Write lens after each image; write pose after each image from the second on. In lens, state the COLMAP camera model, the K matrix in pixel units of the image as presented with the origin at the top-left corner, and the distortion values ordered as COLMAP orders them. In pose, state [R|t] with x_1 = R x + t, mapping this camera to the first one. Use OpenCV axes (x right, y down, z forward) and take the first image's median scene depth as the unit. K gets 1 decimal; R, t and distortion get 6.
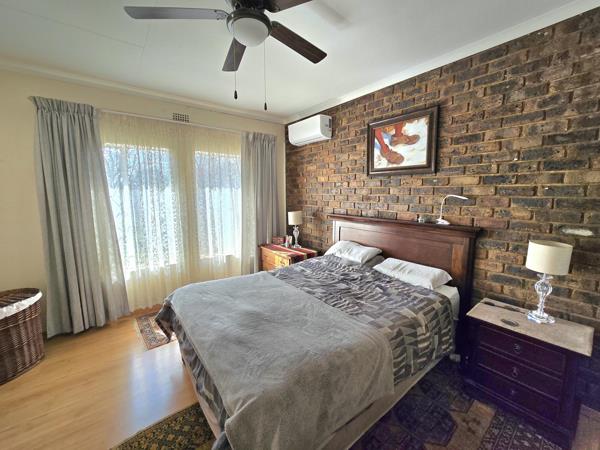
lens RADIAL K [[244.6, 0, 300.8], [0, 244.6, 222.5], [0, 0, 1]] dist [0.000081, 0.000275]
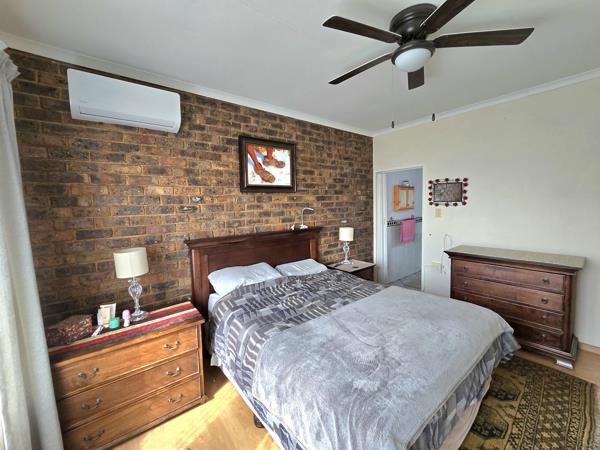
lens RADIAL K [[244.6, 0, 300.7], [0, 244.6, 224.1], [0, 0, 1]] dist [0.000081, 0.000275]
pose [[-0.006225, -0.083865, 0.996458, -0.774097], [0.153027, 0.984660, 0.083828, -0.126710], [-0.988202, 0.153007, 0.006705, 0.910519]]
